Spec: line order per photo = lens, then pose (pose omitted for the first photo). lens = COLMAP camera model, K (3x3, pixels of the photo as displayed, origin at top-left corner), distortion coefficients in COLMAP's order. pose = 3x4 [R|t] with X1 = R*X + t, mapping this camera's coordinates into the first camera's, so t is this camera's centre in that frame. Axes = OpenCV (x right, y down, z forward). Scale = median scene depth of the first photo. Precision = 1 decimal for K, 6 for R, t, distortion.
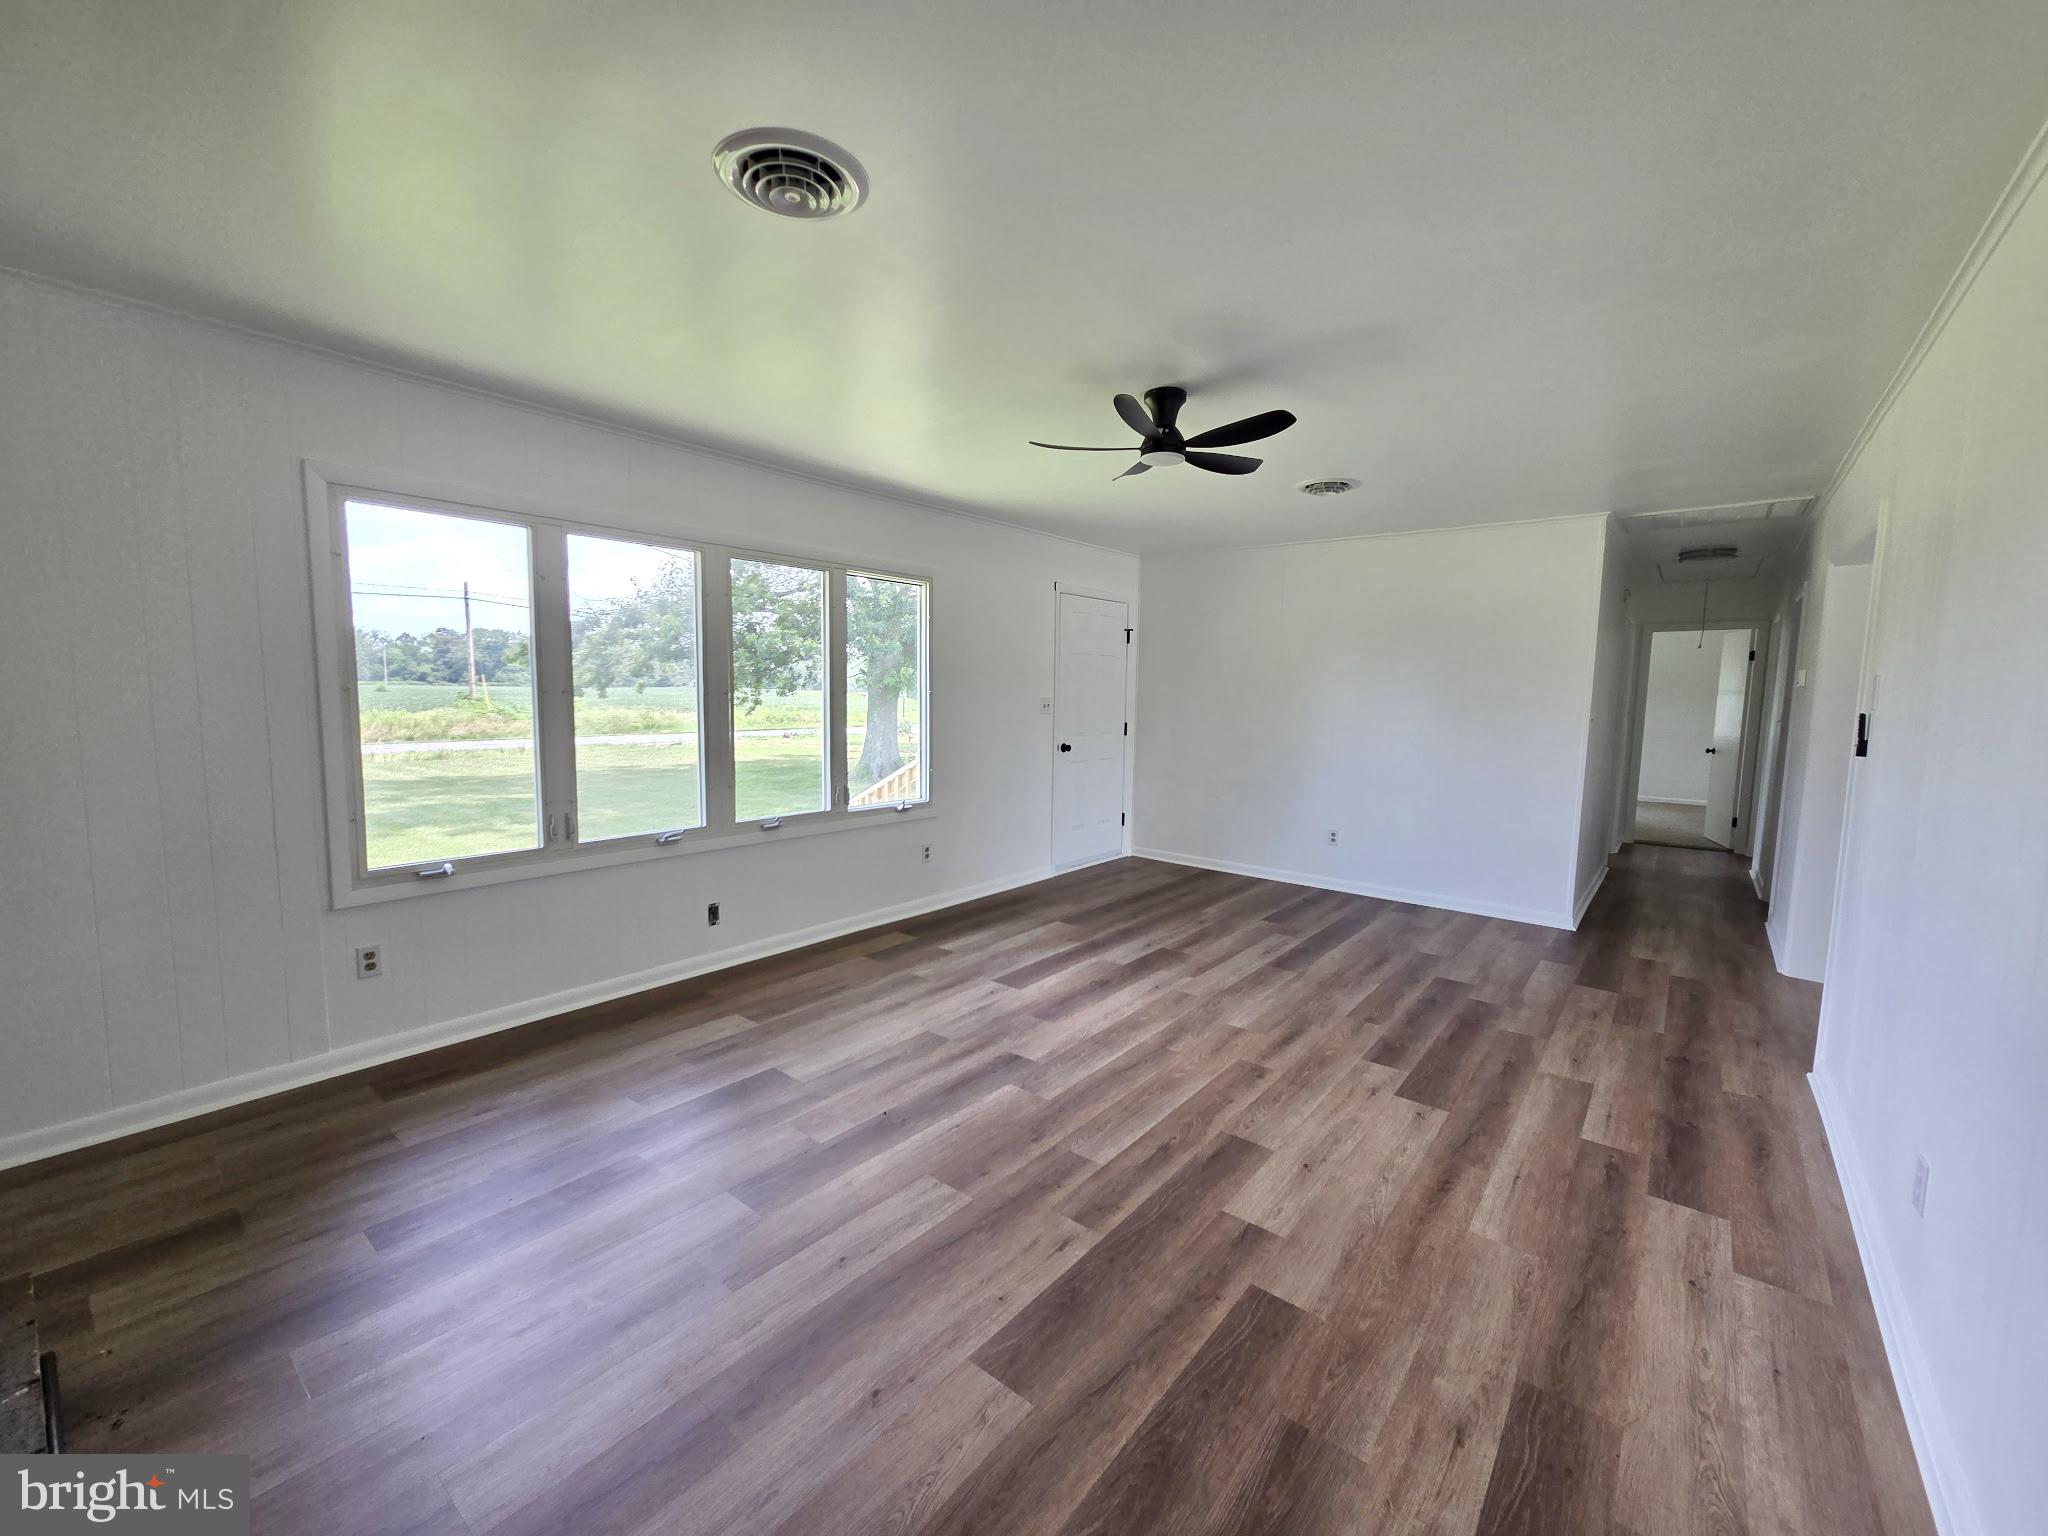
lens RADIAL K [[831.0, 0, 1018.0], [0, 831.0, 771.6], [0, 0, 1]] dist [-0.000259, 0.003867]
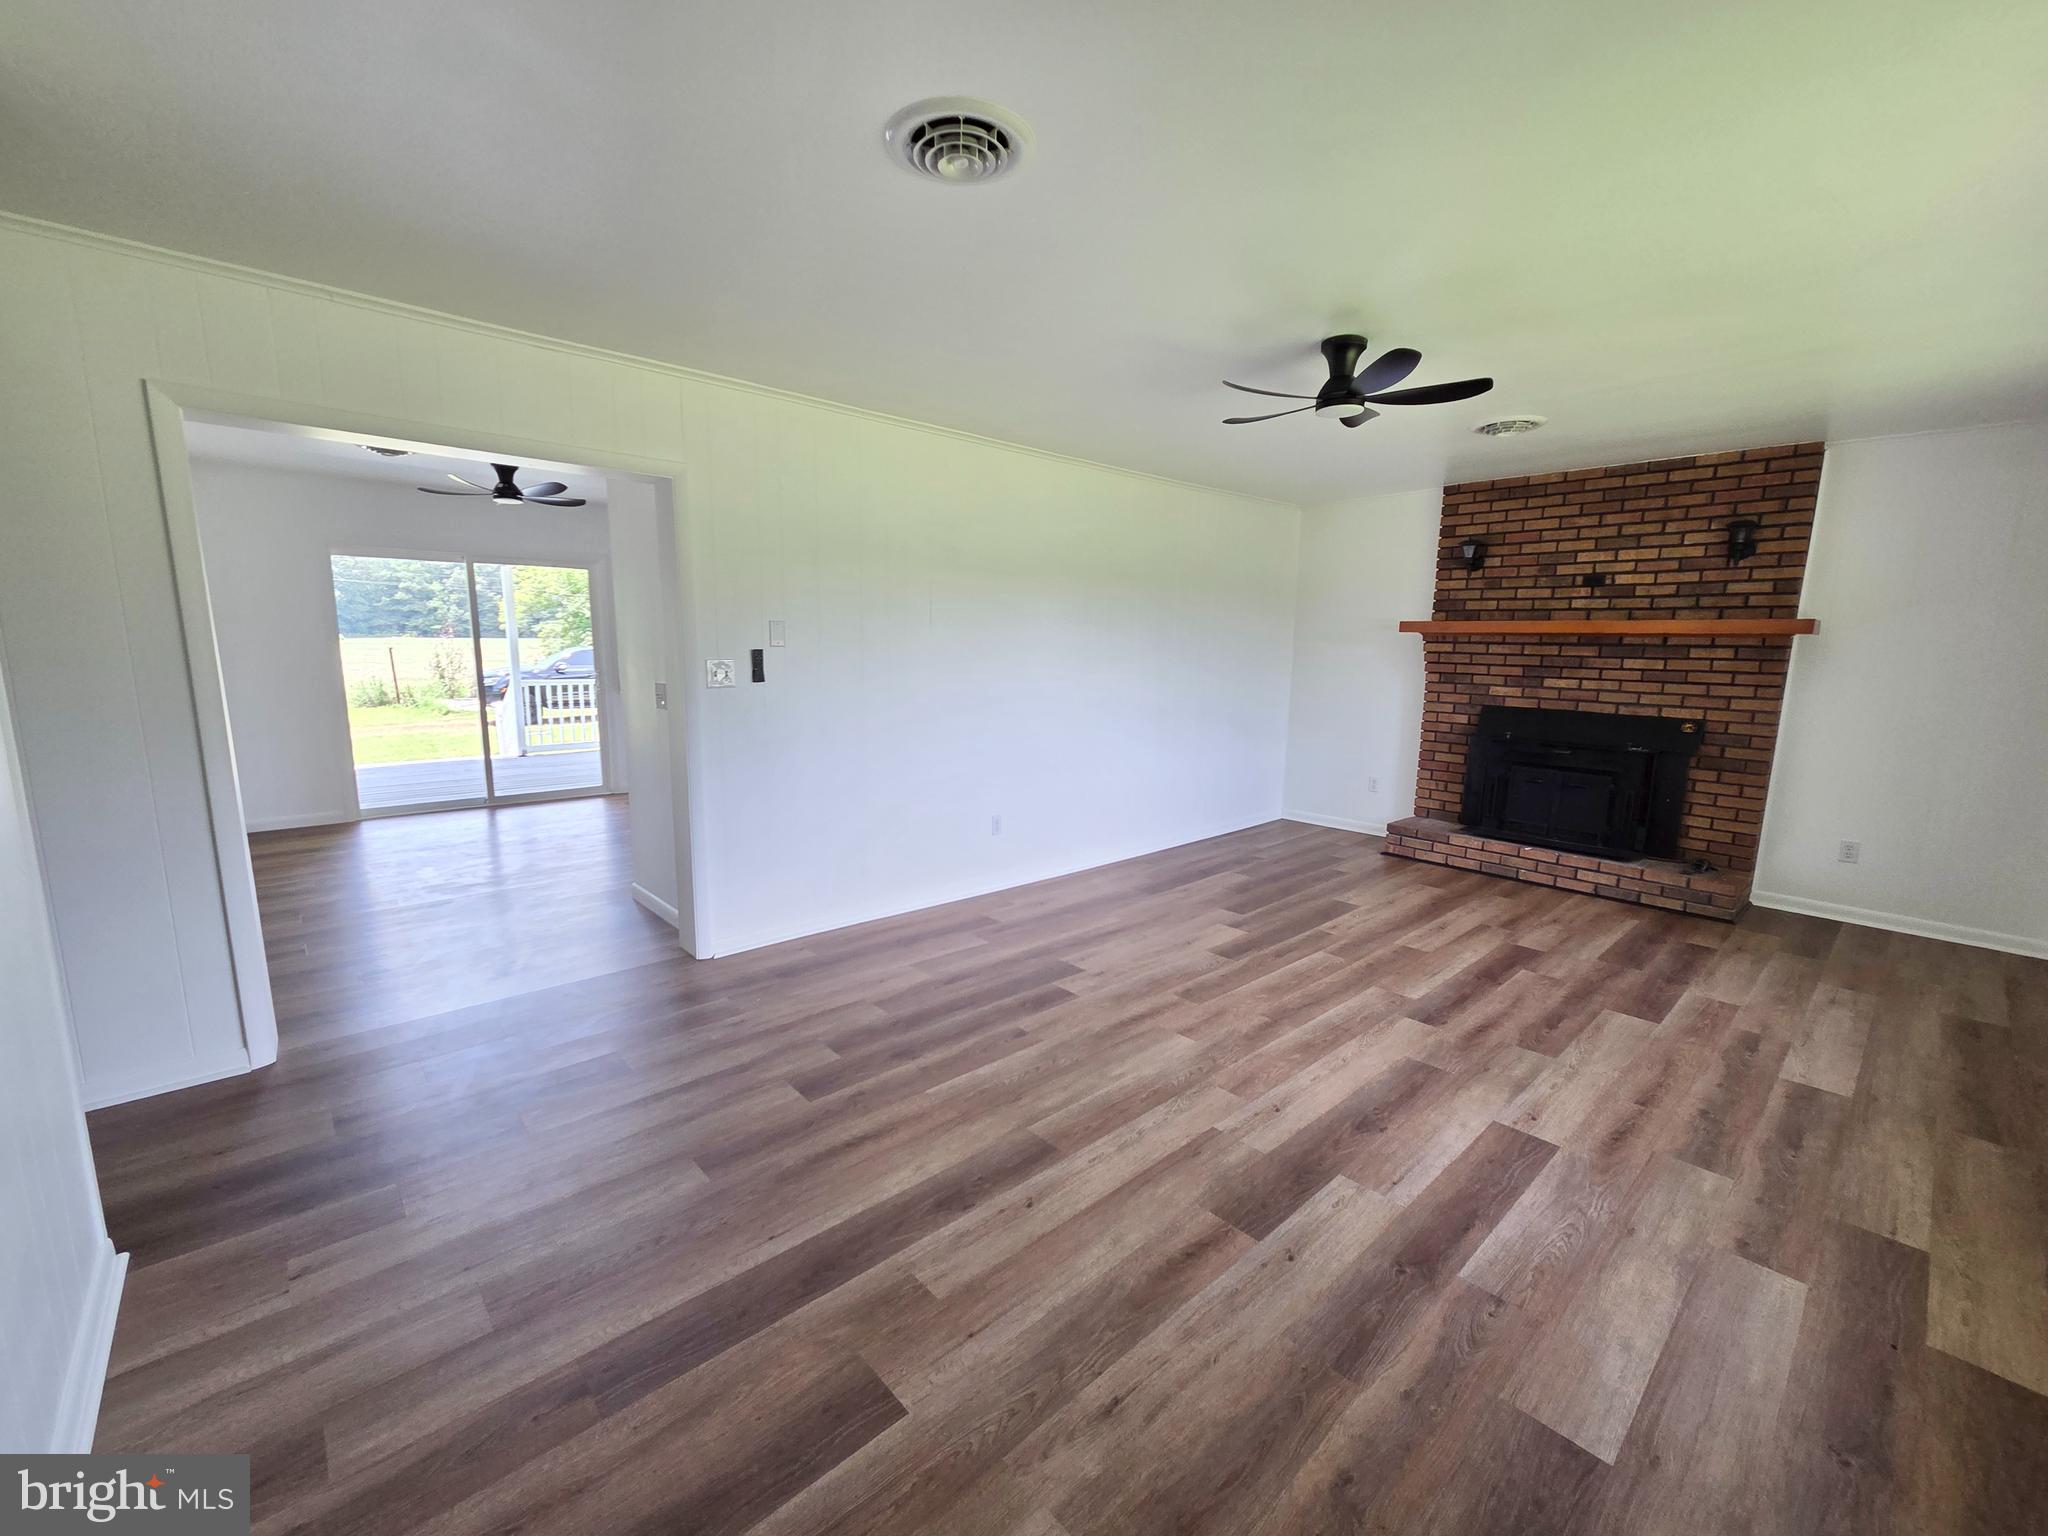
lens RADIAL K [[831.0, 0, 1018.0], [0, 831.0, 771.6], [0, 0, 1]] dist [-0.000259, 0.003867]
pose [[-0.986766, -0.059418, 0.150872, 0.328457], [-0.018835, 0.966146, 0.257307, -0.187718], [-0.161053, 0.251060, -0.954479, 1.829804]]
